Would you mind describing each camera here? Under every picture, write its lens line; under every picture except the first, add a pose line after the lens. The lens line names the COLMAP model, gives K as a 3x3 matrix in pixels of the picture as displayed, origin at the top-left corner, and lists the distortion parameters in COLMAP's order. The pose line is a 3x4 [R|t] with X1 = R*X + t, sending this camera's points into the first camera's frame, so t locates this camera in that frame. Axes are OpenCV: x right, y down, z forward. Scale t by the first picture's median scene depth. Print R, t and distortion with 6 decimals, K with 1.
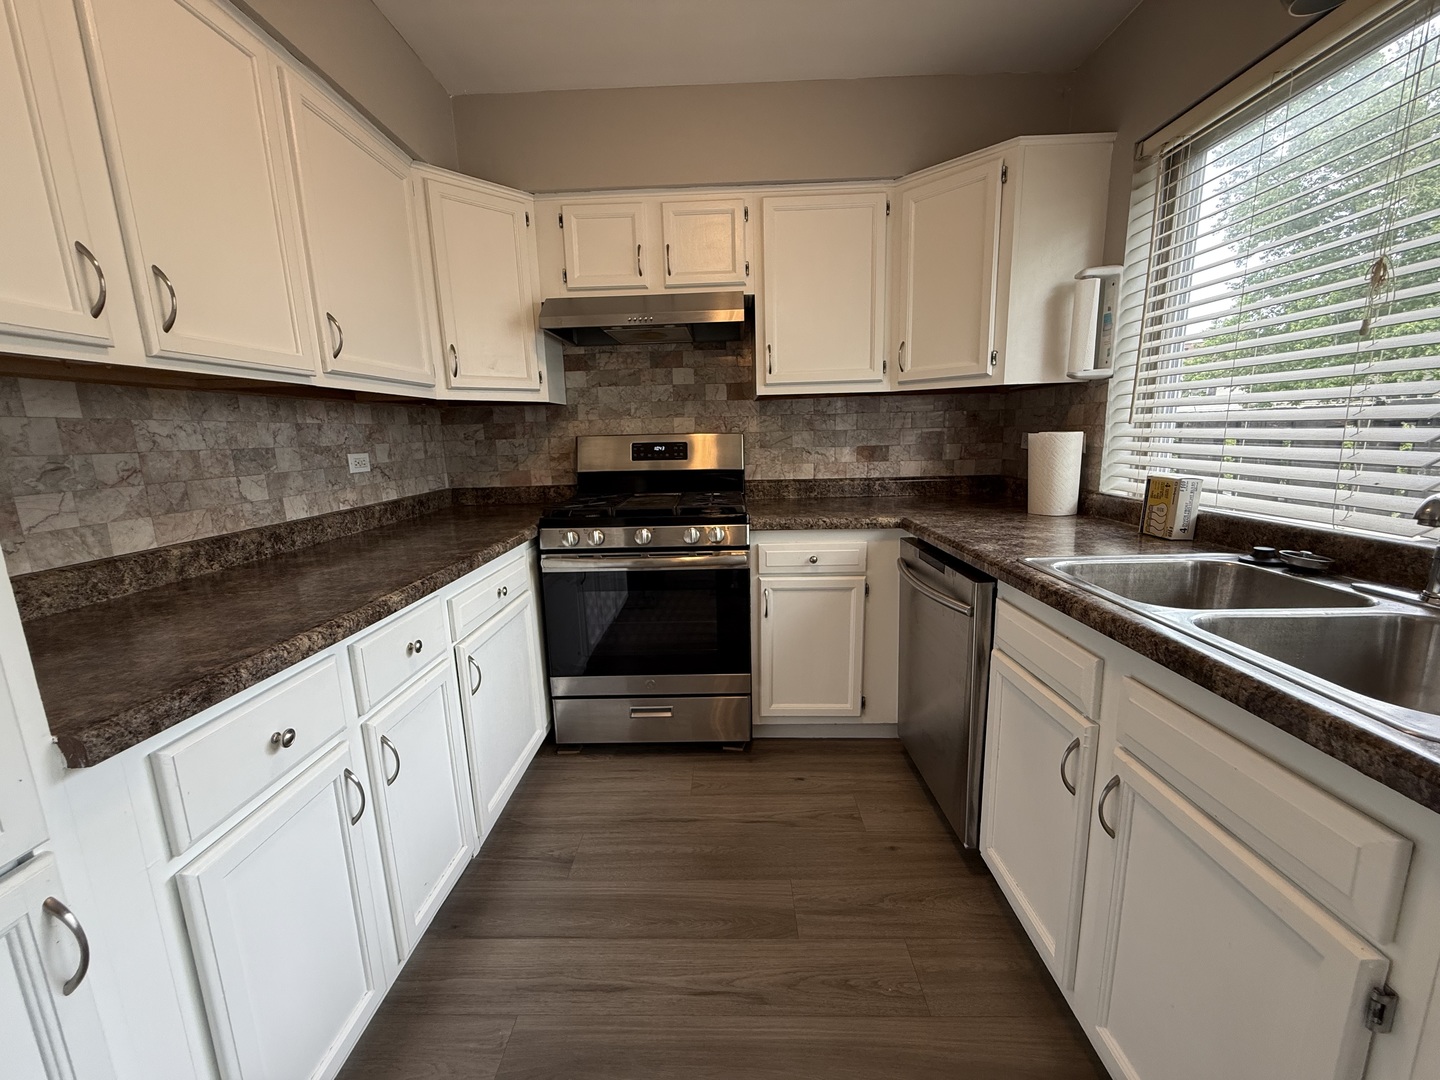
lens RADIAL K [[576.3, 0, 715.7], [0, 576.3, 538.8], [0, 0, 1]] dist [0.000386, 0.000110]
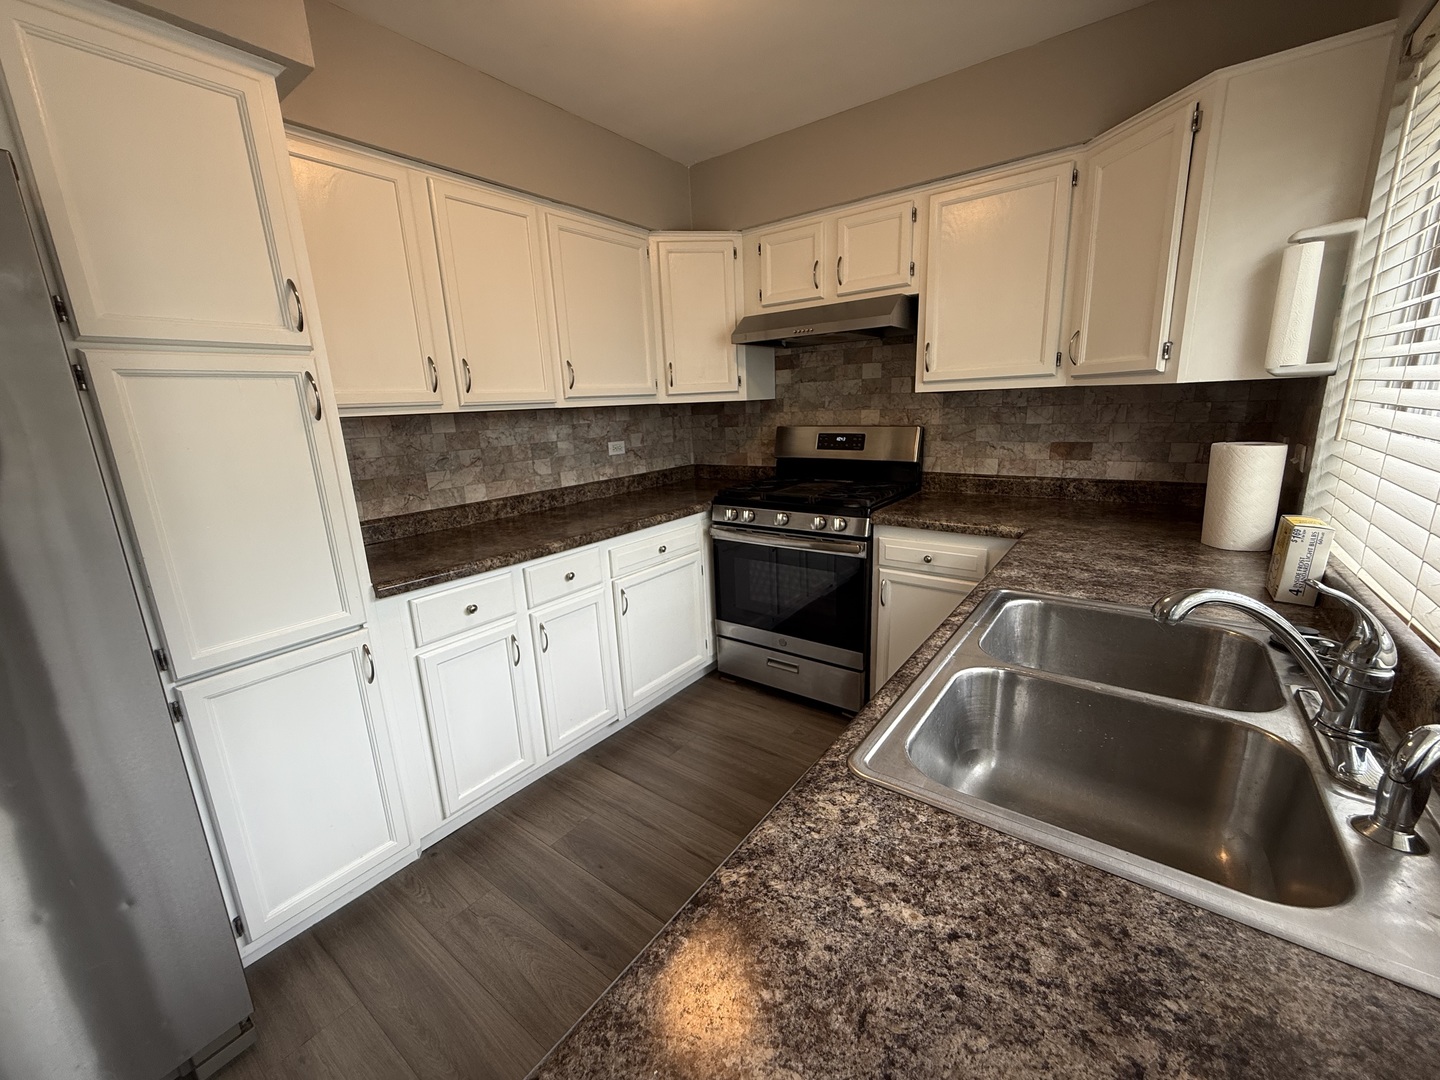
lens RADIAL K [[576.3, 0, 715.2], [0, 576.3, 538.3], [0, 0, 1]] dist [0.000386, 0.000110]
pose [[0.815006, 0.125922, -0.565605, 0.460108], [-0.085918, 0.991574, 0.096953, -0.071354], [0.573047, -0.030421, 0.818958, -0.060504]]
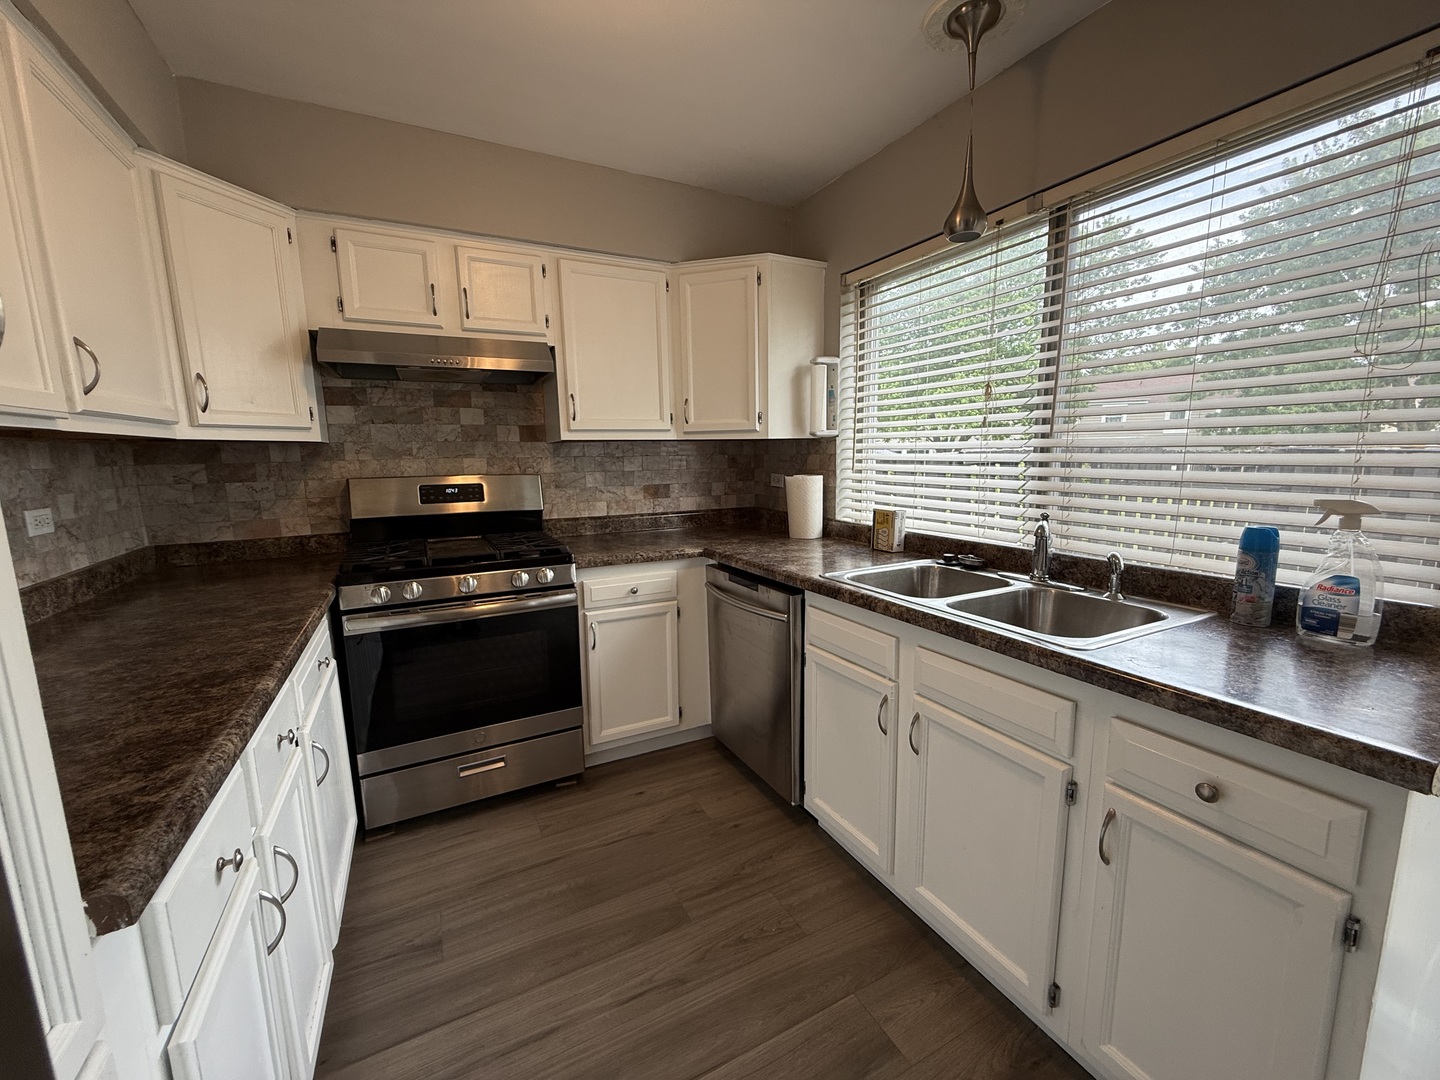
lens RADIAL K [[576.3, 0, 715.8], [0, 576.3, 538.5], [0, 0, 1]] dist [0.000386, 0.000110]
pose [[0.878444, -0.058379, 0.474267, -0.222161], [0.079874, 0.996484, -0.025283, -0.024405], [-0.471123, 0.060091, 0.880018, -0.055318]]
